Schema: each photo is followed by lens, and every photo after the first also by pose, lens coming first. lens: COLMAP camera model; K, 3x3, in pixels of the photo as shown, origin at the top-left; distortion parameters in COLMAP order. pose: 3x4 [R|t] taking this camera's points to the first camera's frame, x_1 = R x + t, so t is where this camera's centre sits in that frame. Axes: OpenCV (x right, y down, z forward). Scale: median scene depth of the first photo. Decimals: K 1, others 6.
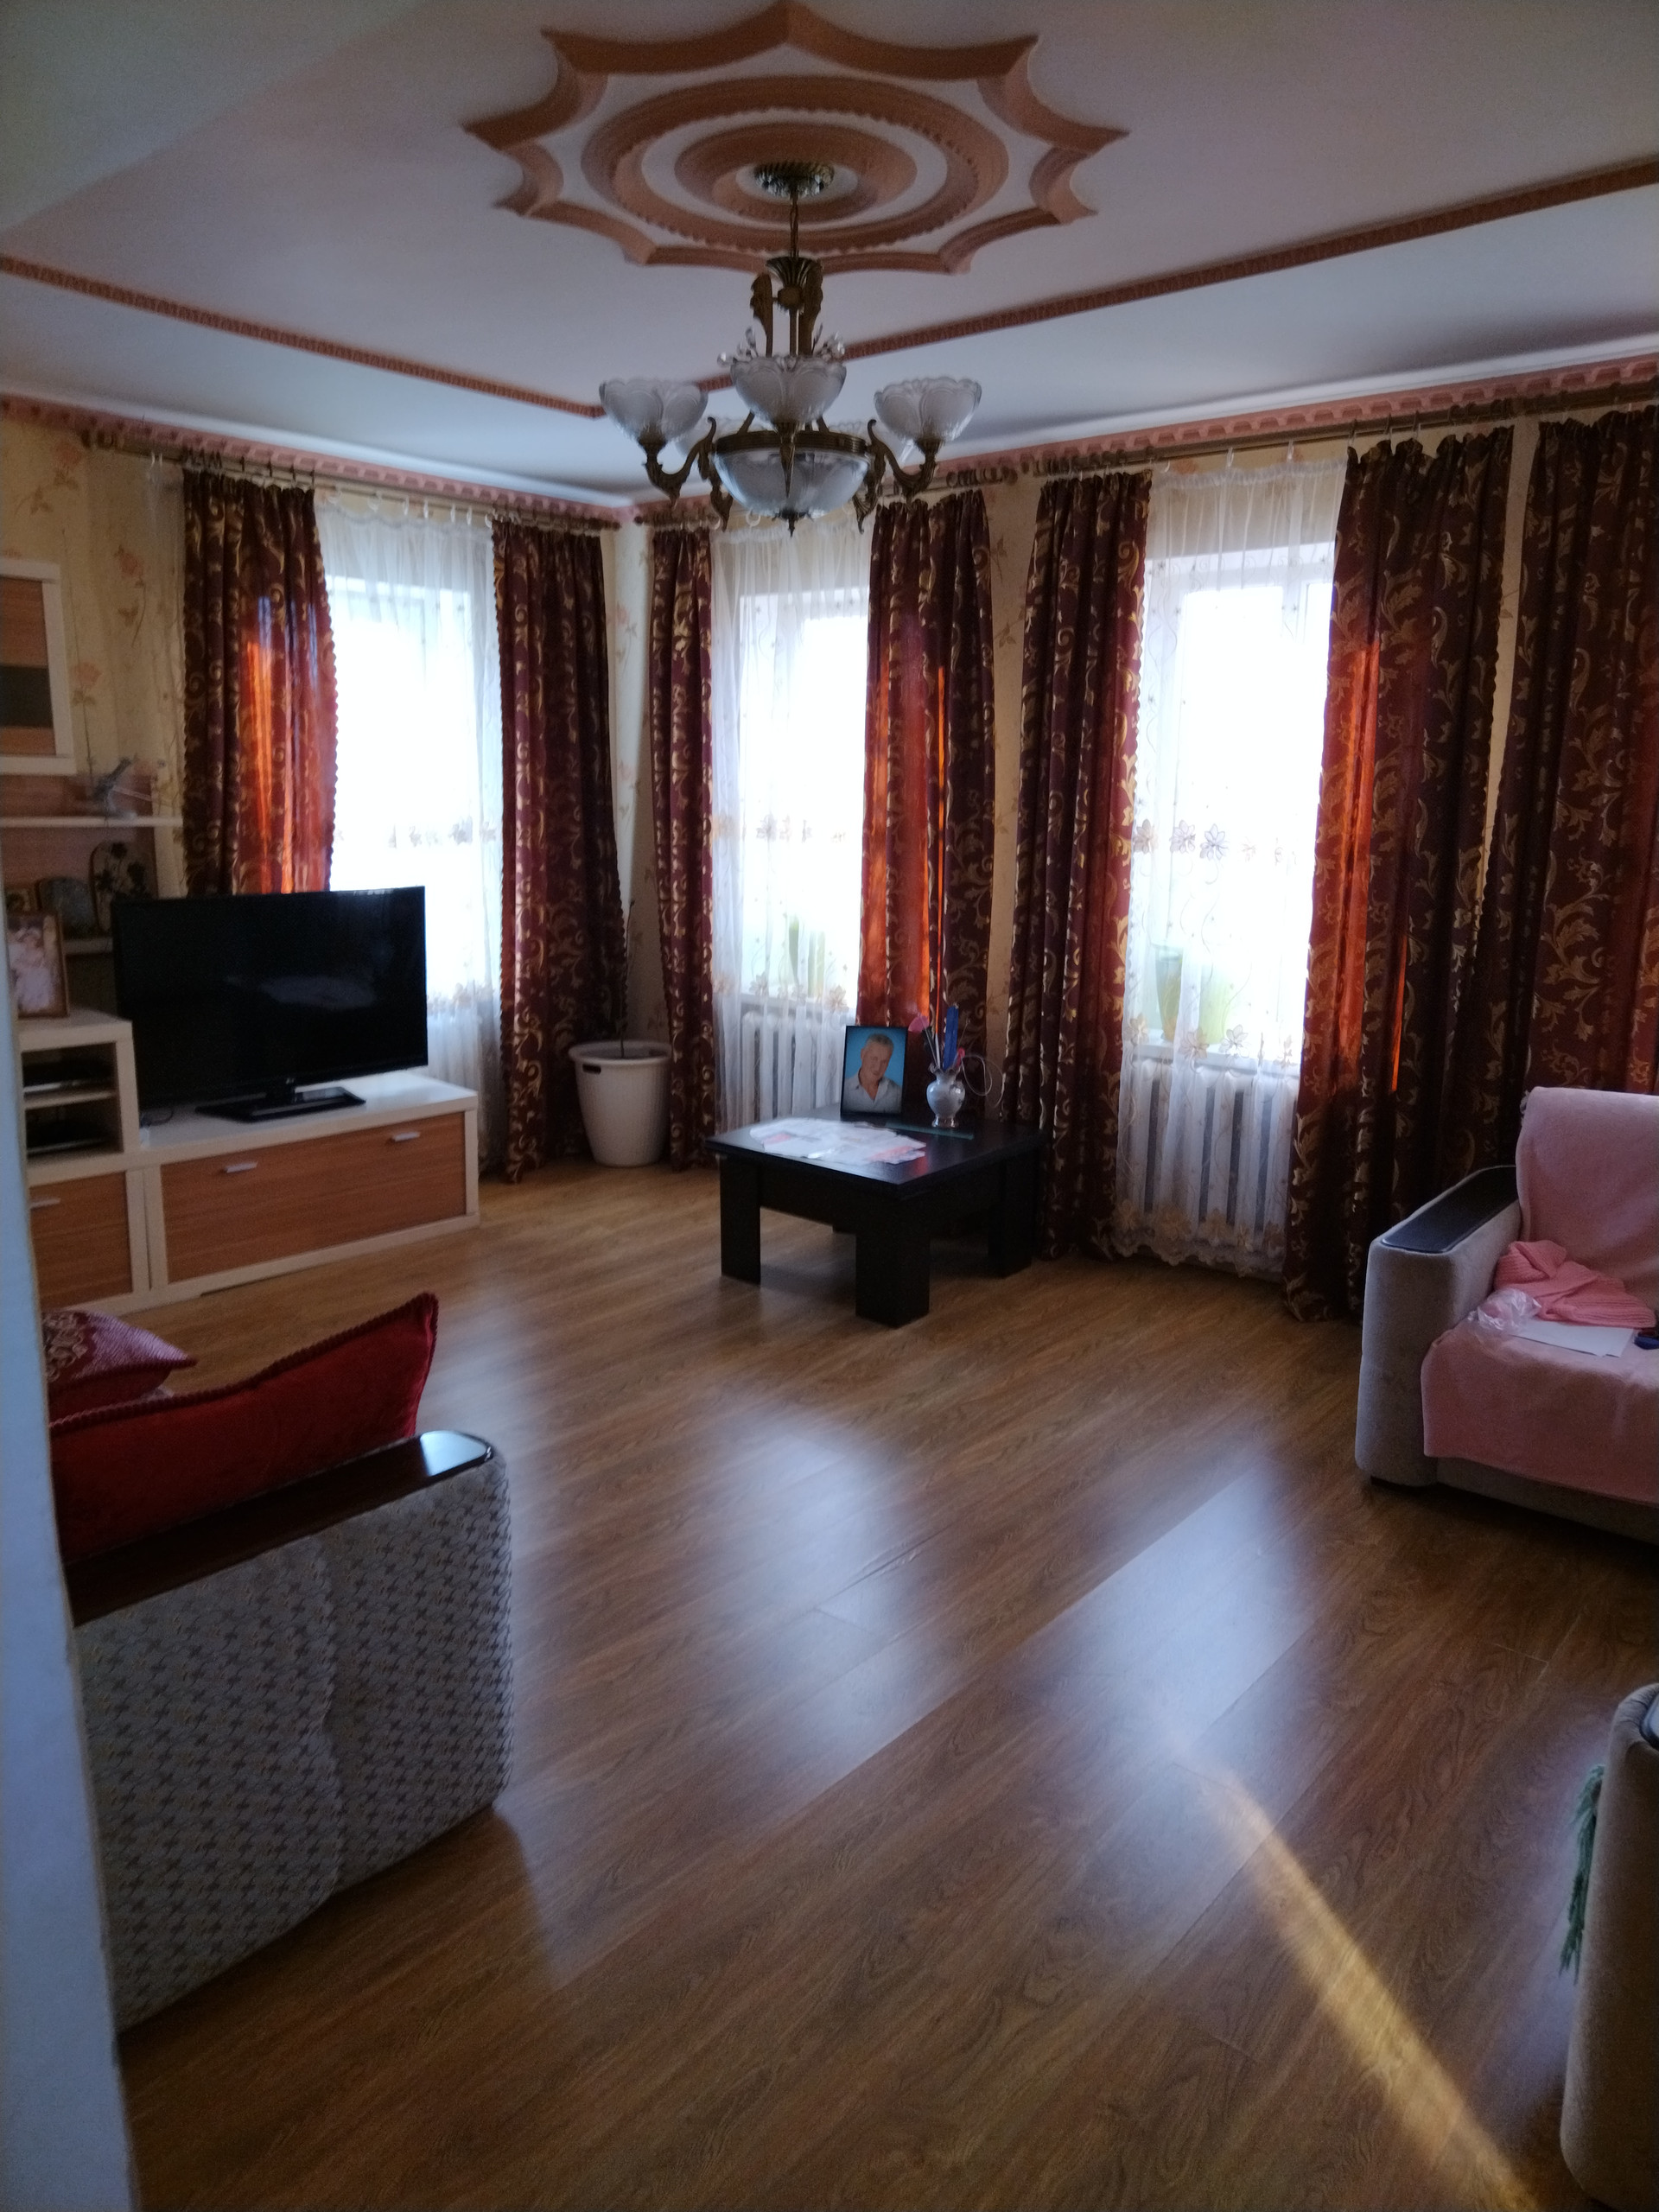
lens RADIAL K [[1500.1, 0, 831.2], [0, 1500.1, 1096.3], [0, 0, 1]] dist [-0.004240, 0.013868]
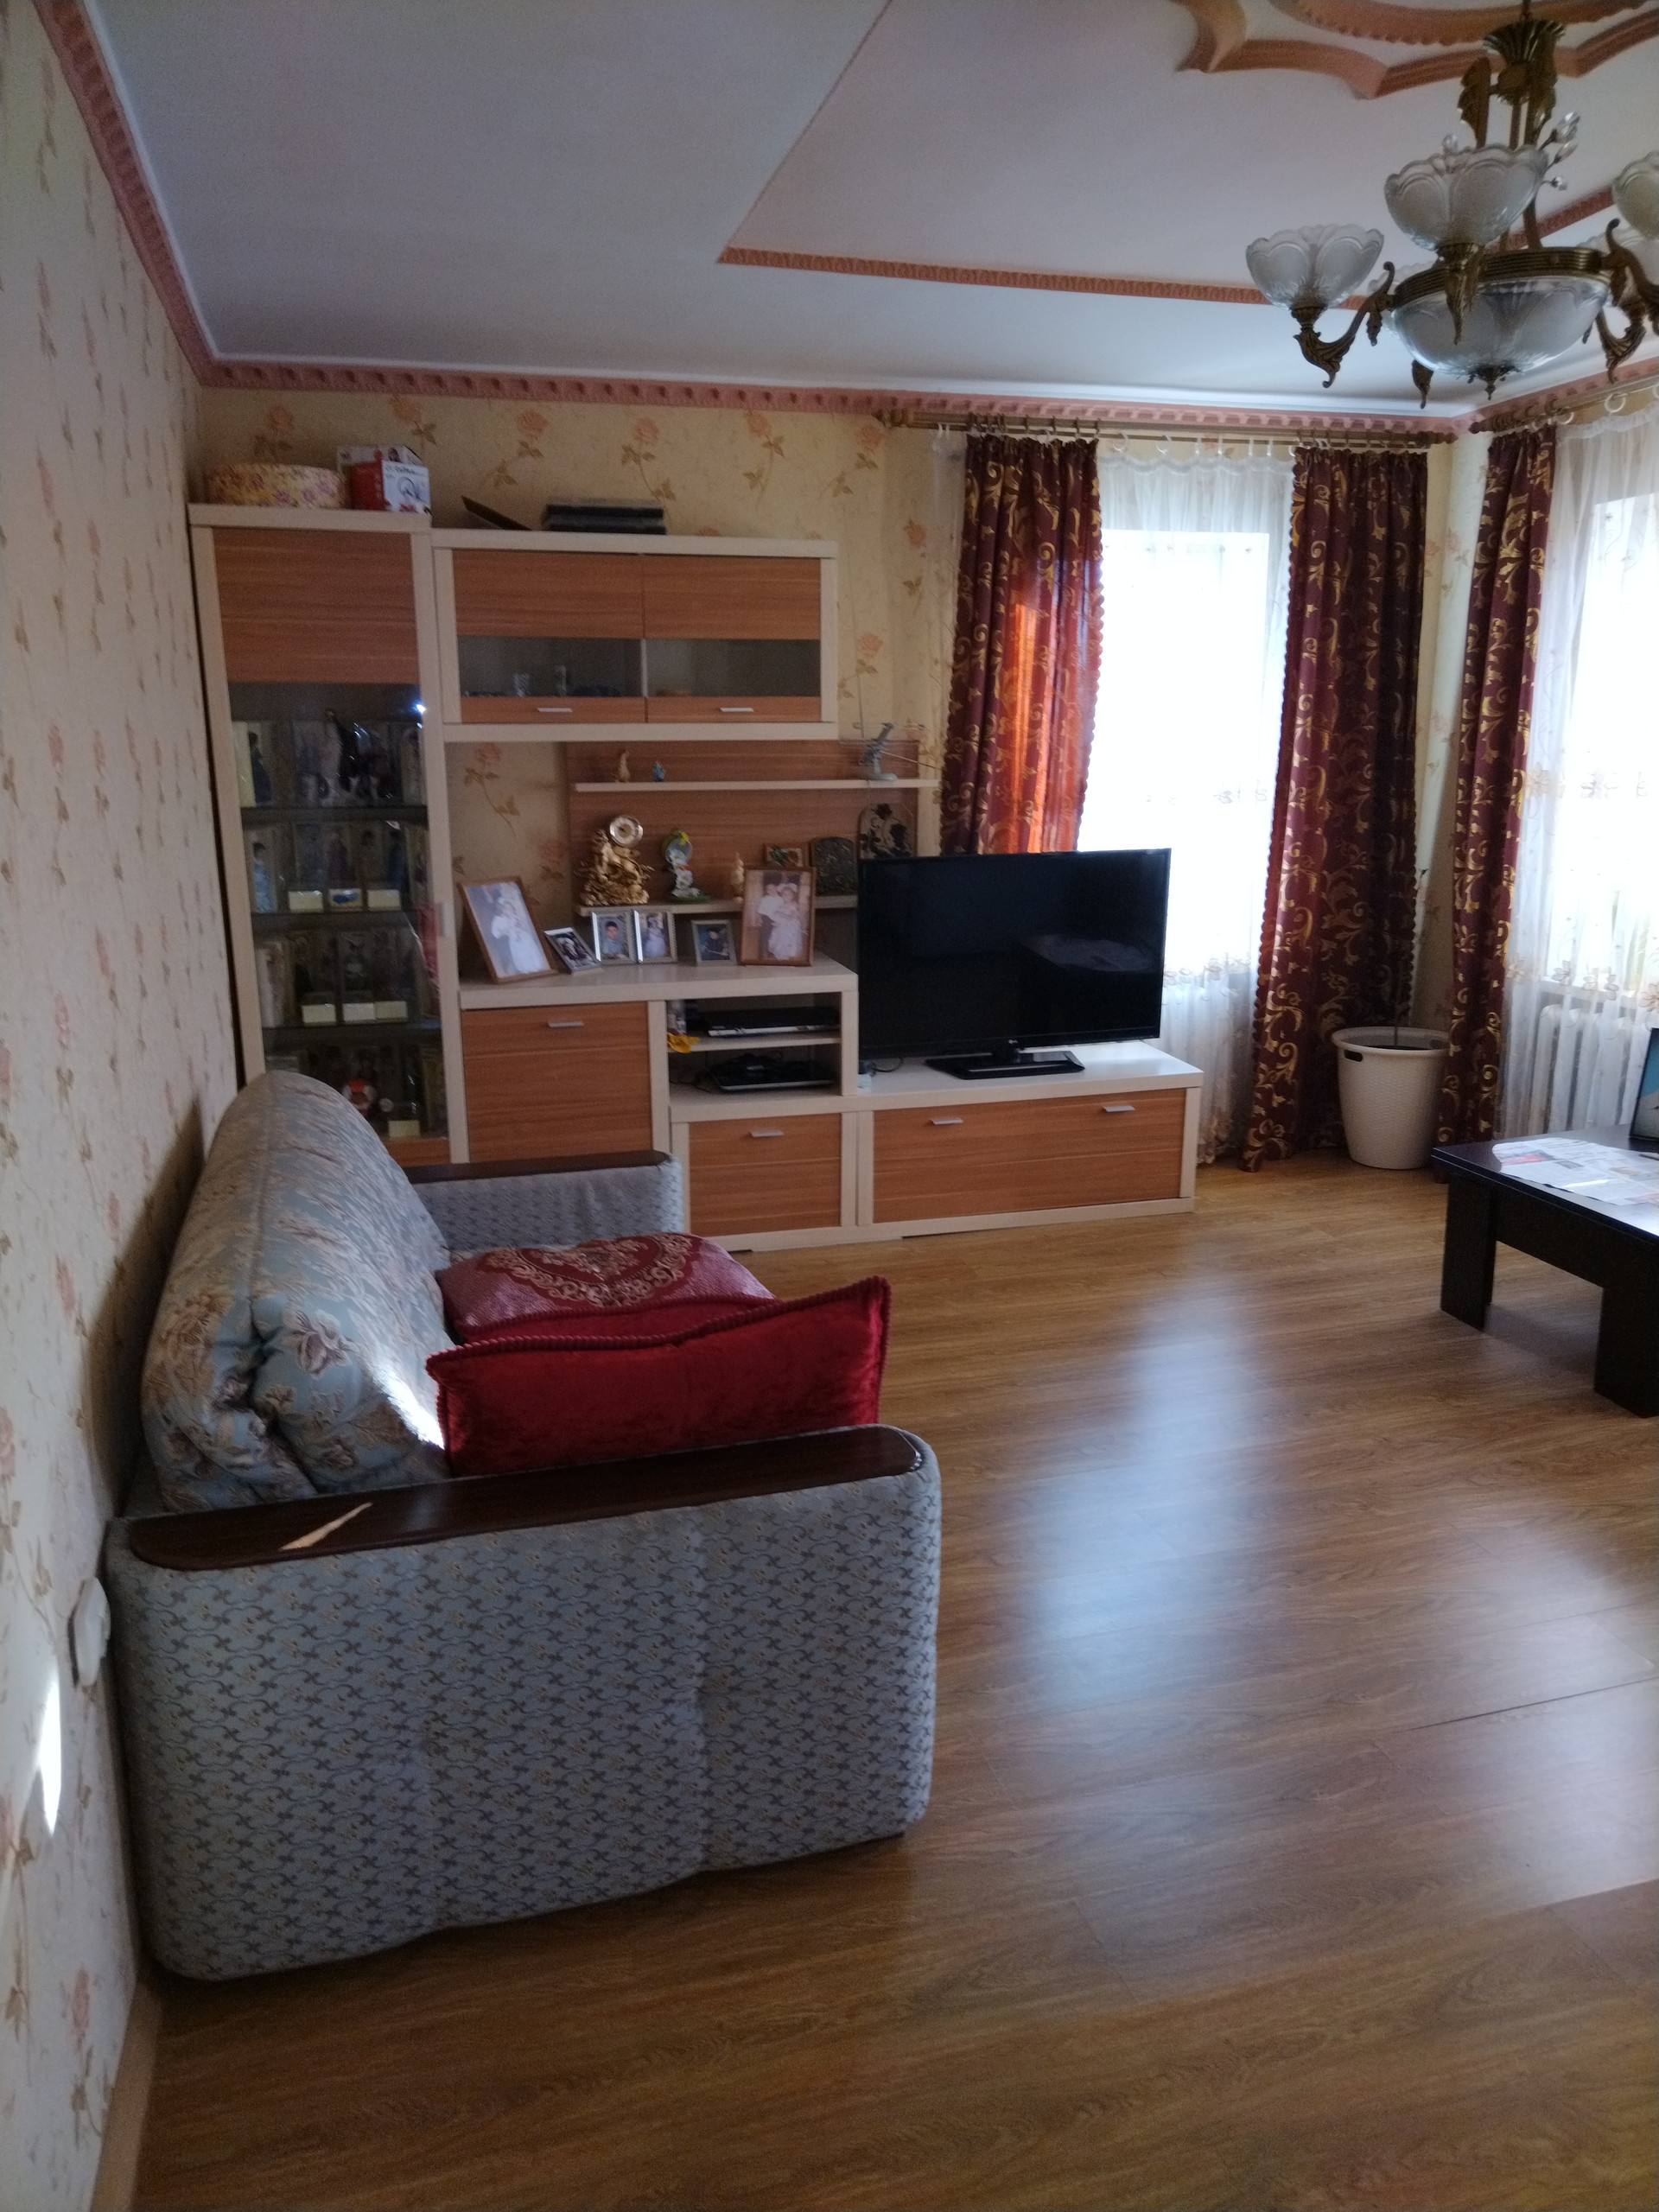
lens RADIAL K [[1500.1, 0, 827.4], [0, 1500.1, 1102.2], [0, 0, 1]] dist [-0.004240, 0.013868]
pose [[0.830388, 0.104144, -0.547367, 0.093685], [-0.091125, 0.994534, 0.050983, -0.010103], [0.549684, 0.007543, 0.835339, 0.095971]]
